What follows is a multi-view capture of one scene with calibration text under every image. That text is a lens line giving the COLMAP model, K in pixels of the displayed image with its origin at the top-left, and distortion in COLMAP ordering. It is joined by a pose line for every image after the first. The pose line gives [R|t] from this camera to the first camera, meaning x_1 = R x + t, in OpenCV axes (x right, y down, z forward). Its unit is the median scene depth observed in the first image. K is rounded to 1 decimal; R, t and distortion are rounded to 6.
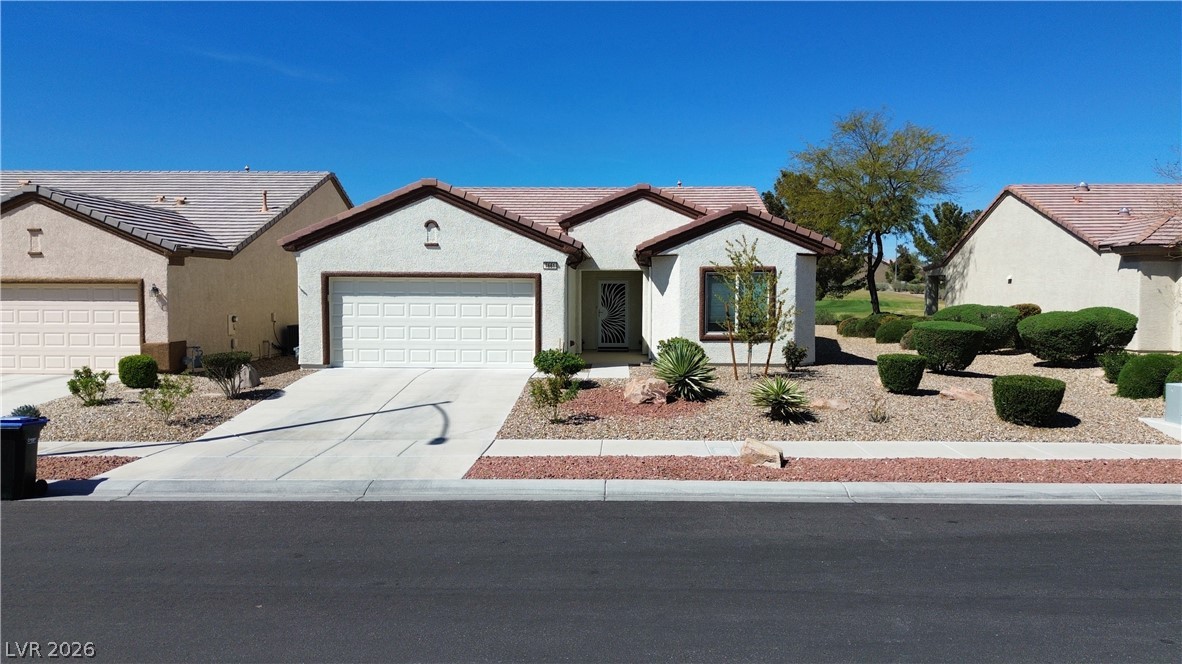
lens RADIAL K [[836.1, 0, 590.2], [0, 836.1, 335.9], [0, 0, 1]] dist [0.081914, -0.091783]
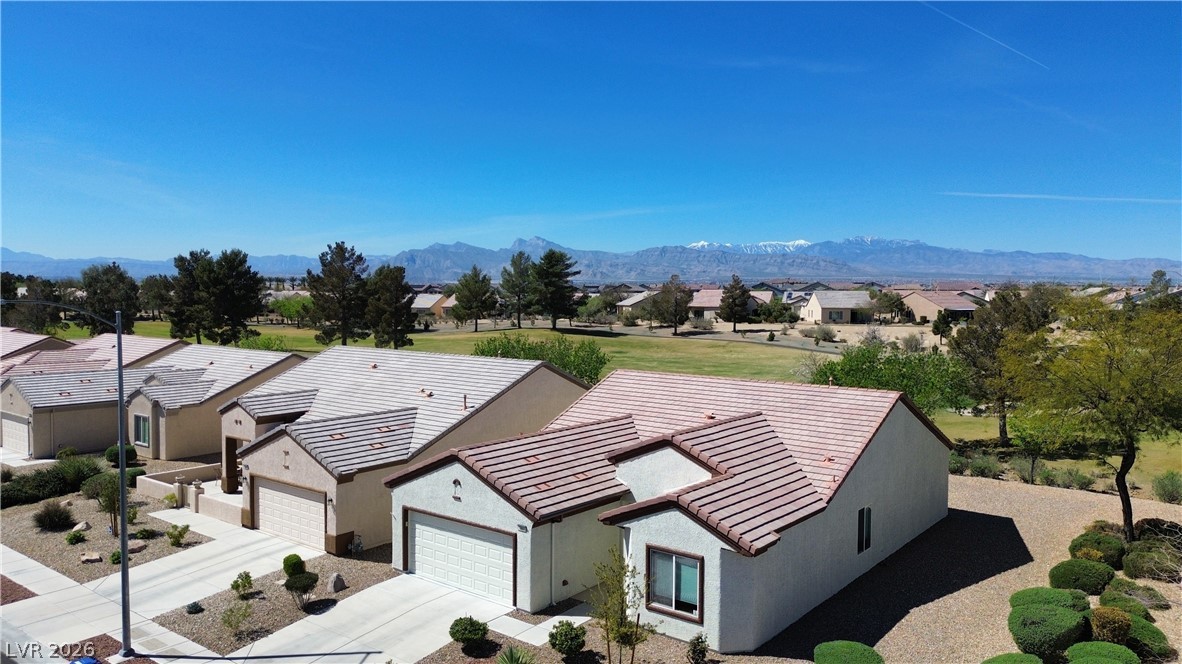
lens RADIAL K [[836.1, 0, 590.2], [0, 836.1, 335.9], [0, 0, 1]] dist [0.081914, -0.091783]
pose [[0.809373, 0.034229, -0.586297, 0.745061], [-0.034112, 0.999355, 0.011253, -0.382205], [0.586303, 0.010892, 0.810018, 0.040038]]
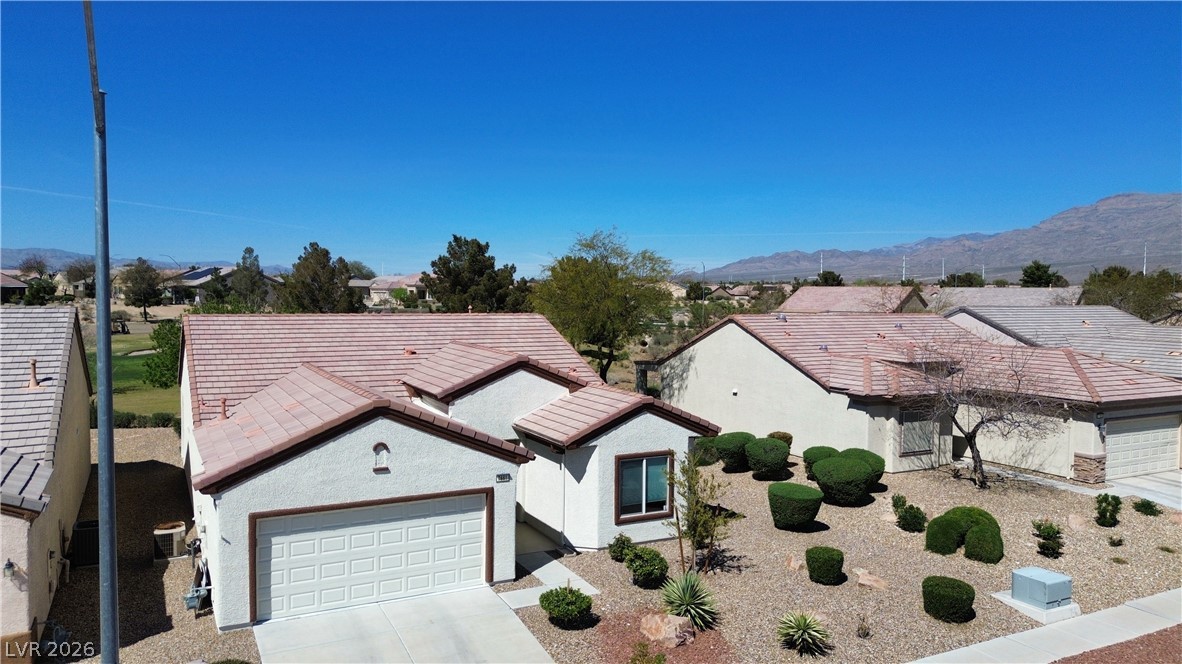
lens RADIAL K [[836.1, 0, 590.2], [0, 836.1, 335.9], [0, 0, 1]] dist [0.081914, -0.091783]
pose [[0.867320, -0.021291, 0.497295, -0.436756], [0.017474, 0.999771, 0.012328, -0.256869], [-0.497444, -0.002003, 0.867494, 0.093234]]
